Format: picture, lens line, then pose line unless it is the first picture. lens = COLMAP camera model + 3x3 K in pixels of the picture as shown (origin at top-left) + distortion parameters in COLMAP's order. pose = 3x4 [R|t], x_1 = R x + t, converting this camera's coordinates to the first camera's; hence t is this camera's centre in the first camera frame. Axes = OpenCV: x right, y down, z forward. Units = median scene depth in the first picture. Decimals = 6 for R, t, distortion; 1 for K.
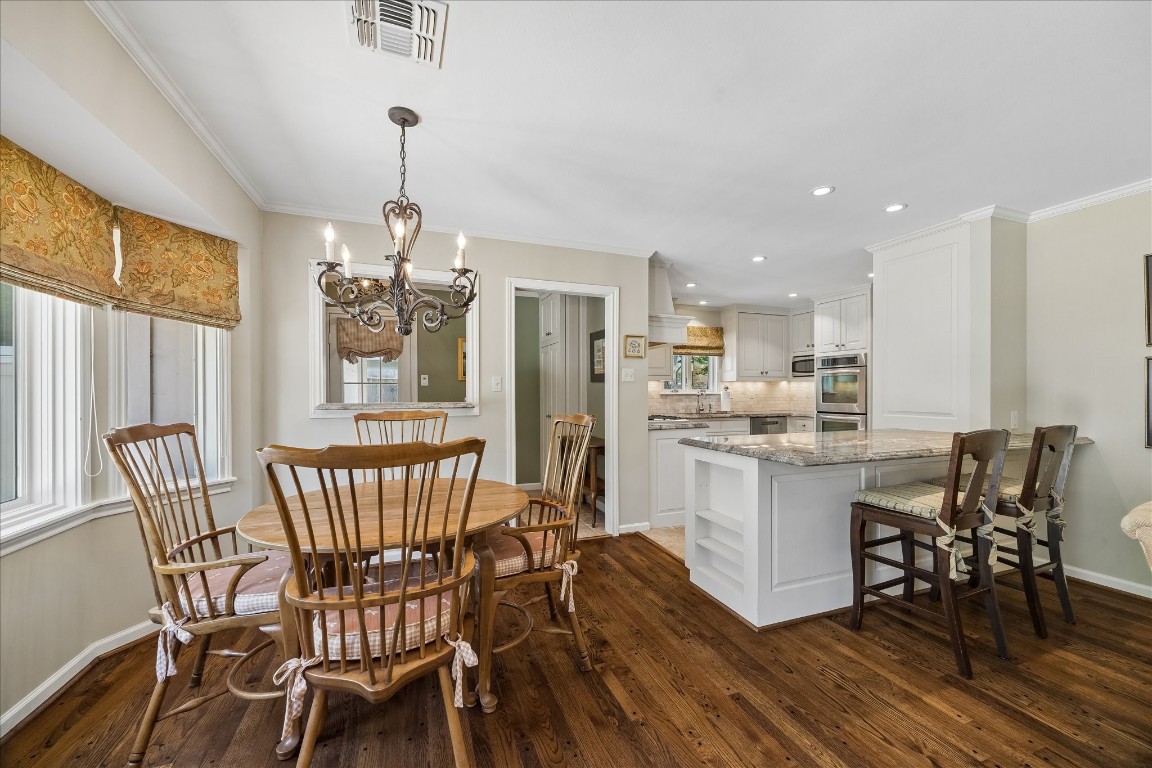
lens RADIAL K [[440.7, 0, 577.9], [0, 440.7, 400.7], [0, 0, 1]] dist [-0.000322, 0.000072]
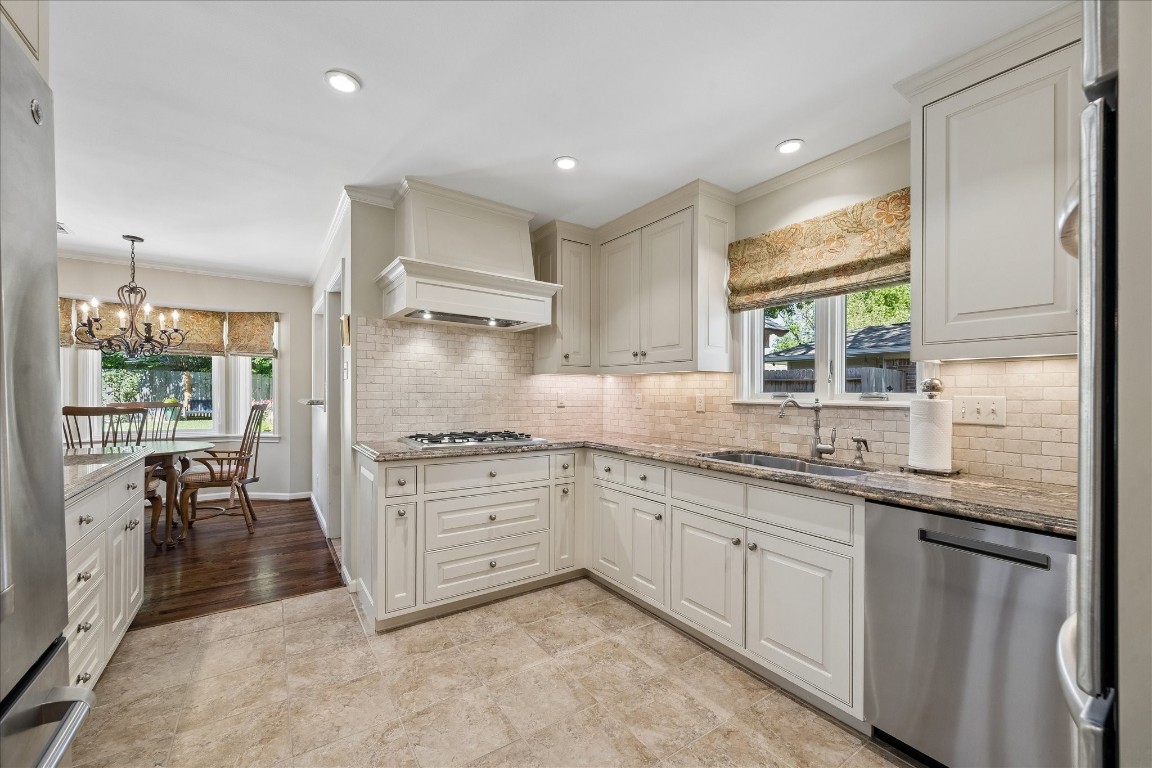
lens RADIAL K [[440.7, 0, 571.3], [0, 440.7, 388.9], [0, 0, 1]] dist [-0.000322, 0.000072]
pose [[0.246959, -0.000053, -0.969026, 1.044539], [-0.028807, 0.999558, -0.007397, -0.036749], [0.968598, 0.029741, 0.246848, 1.335483]]
